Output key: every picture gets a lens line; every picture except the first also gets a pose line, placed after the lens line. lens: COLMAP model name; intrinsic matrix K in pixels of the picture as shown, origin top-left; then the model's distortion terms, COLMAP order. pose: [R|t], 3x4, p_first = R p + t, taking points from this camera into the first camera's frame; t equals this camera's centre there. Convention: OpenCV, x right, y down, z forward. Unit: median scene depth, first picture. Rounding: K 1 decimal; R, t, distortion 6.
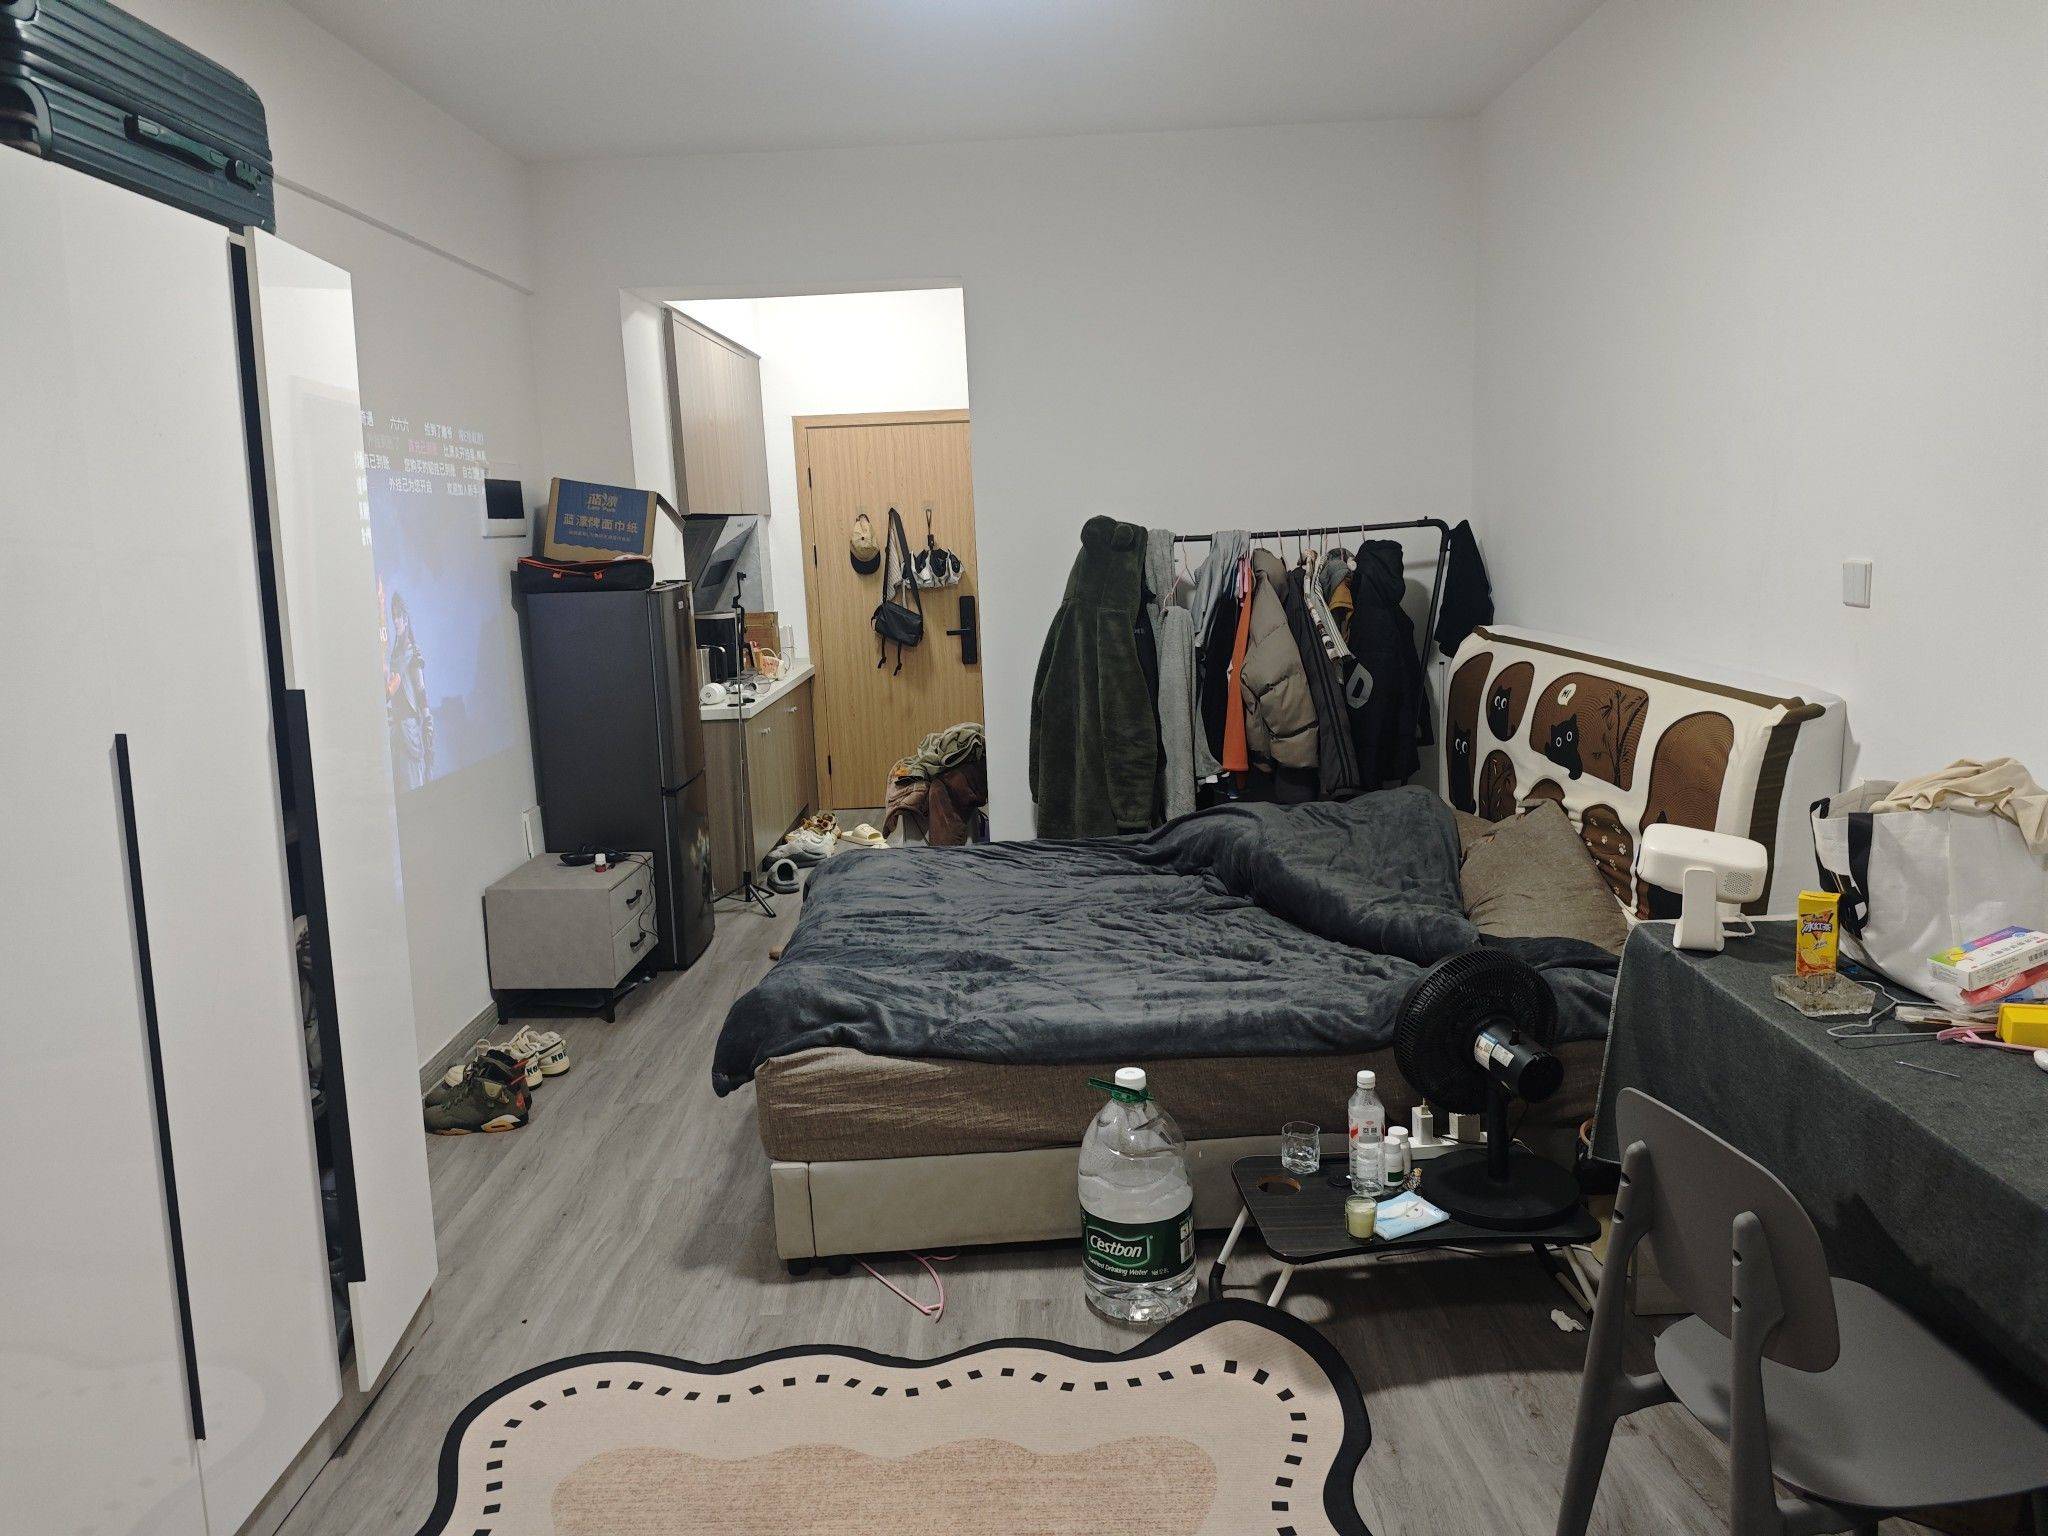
lens RADIAL K [[1521.2, 0, 1024.0], [0, 1521.2, 768.0], [0, 0, 1]] dist [-0.080809, 0.001632]
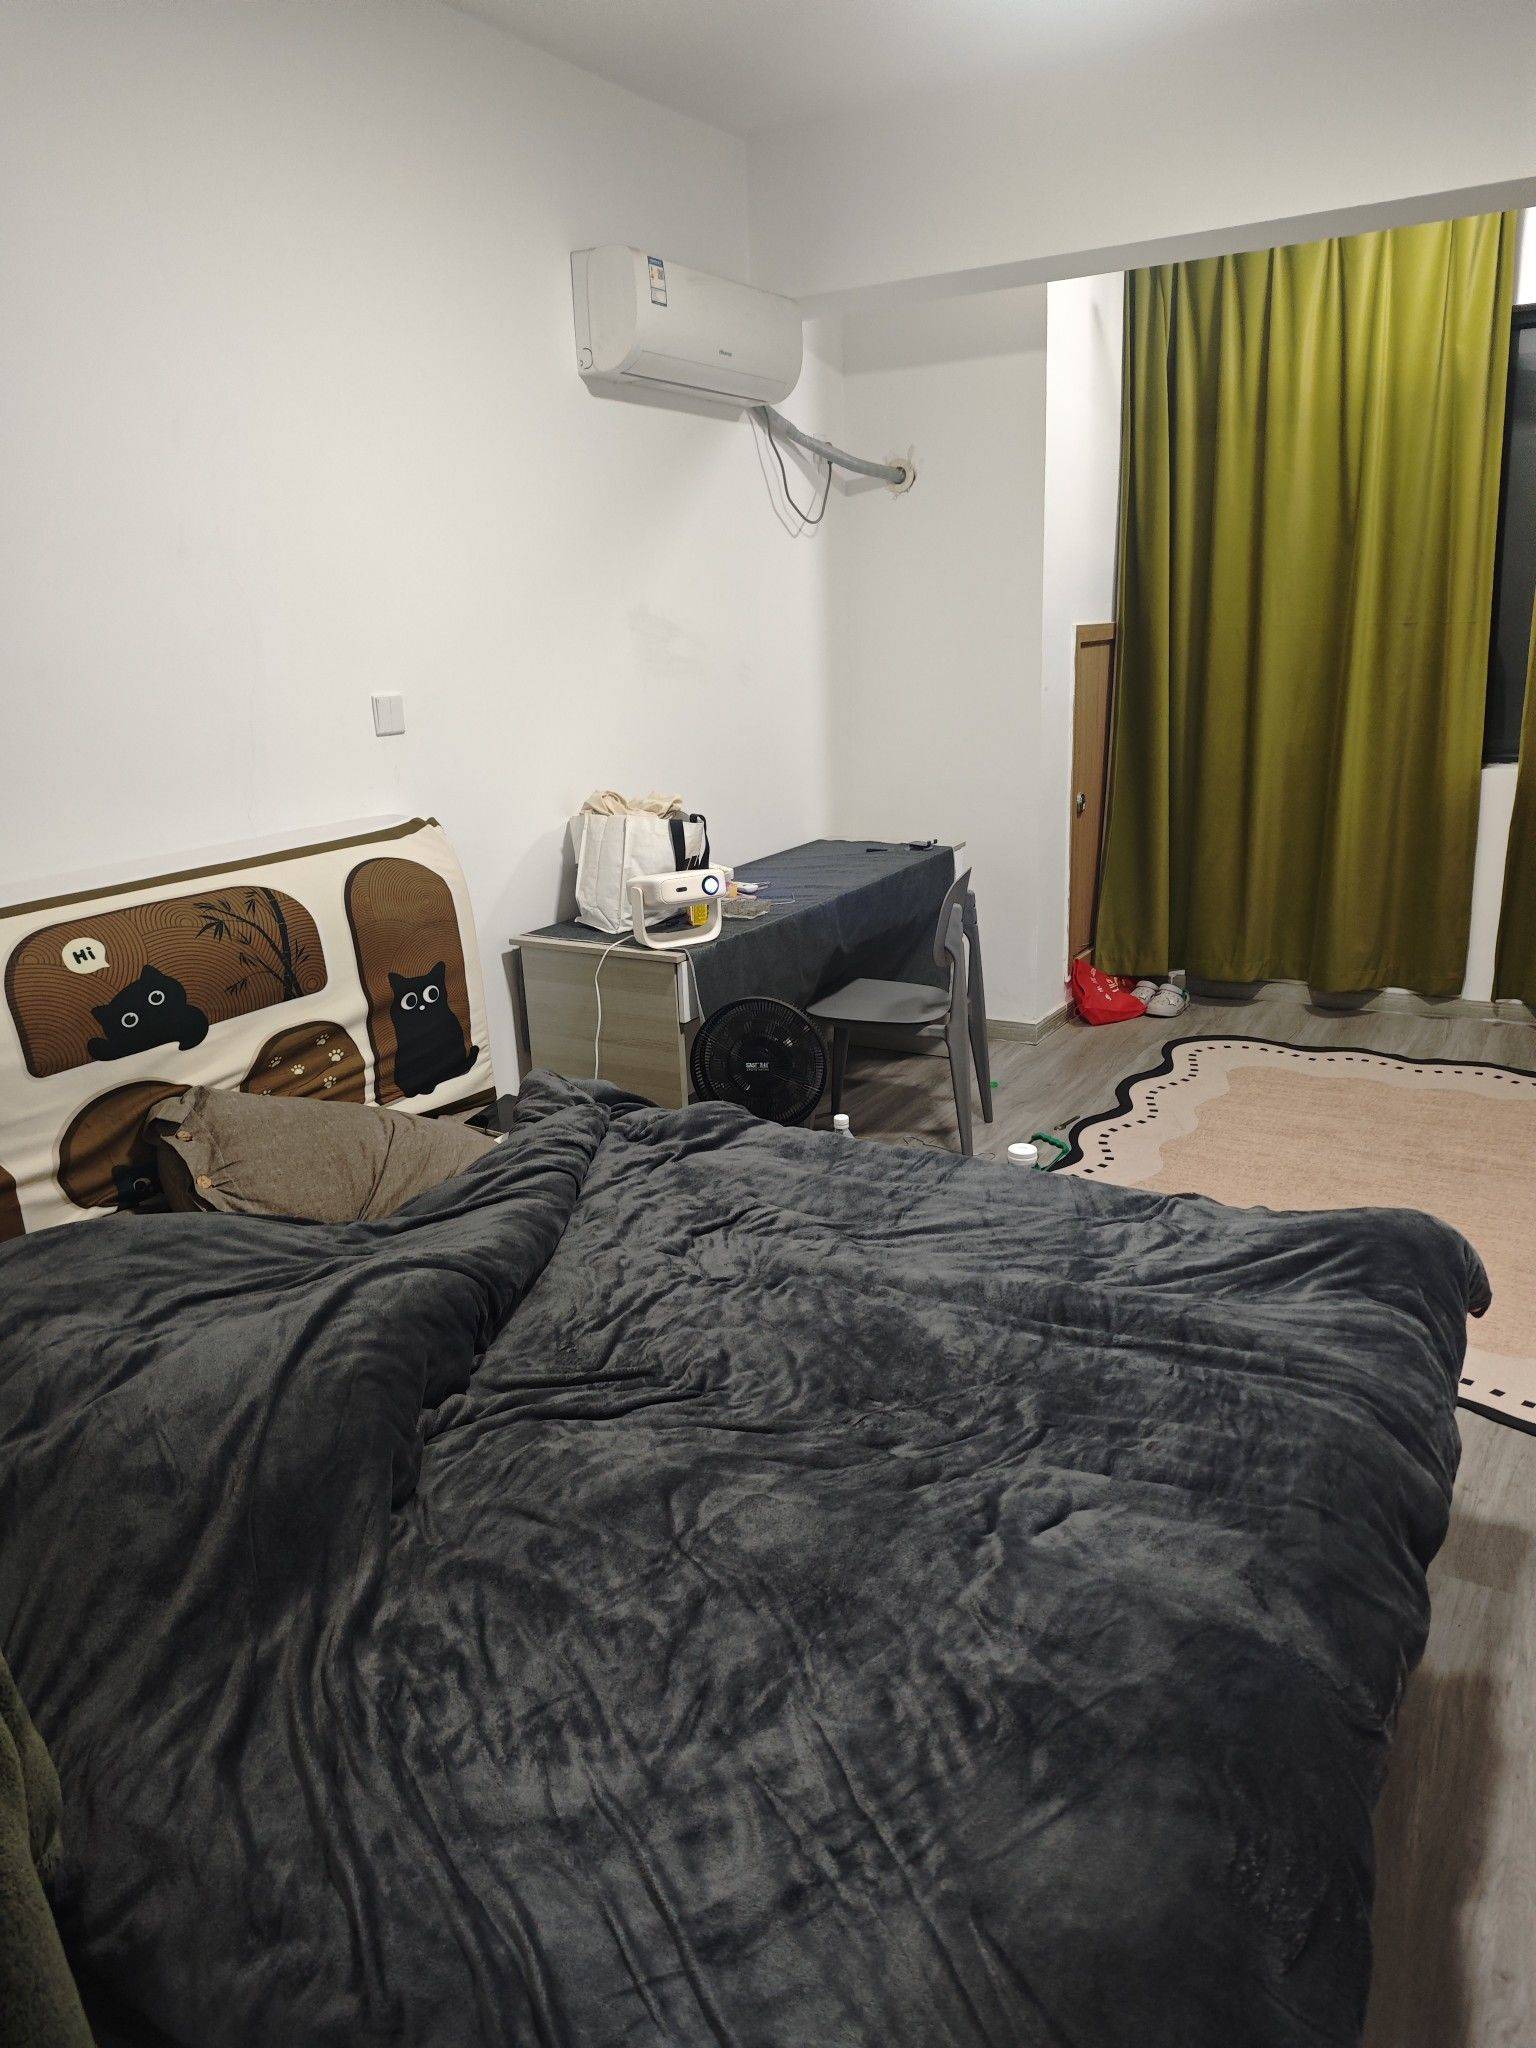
lens RADIAL K [[1433.4, 0, 723.8], [0, 1433.4, 1032.3], [0, 0, 1]] dist [0.097731, -0.205176]
pose [[-0.848853, -0.070864, 0.523857, -0.213068], [0.159004, 0.910857, 0.380864, -0.229420], [-0.504148, 0.406593, -0.761916, 1.463754]]
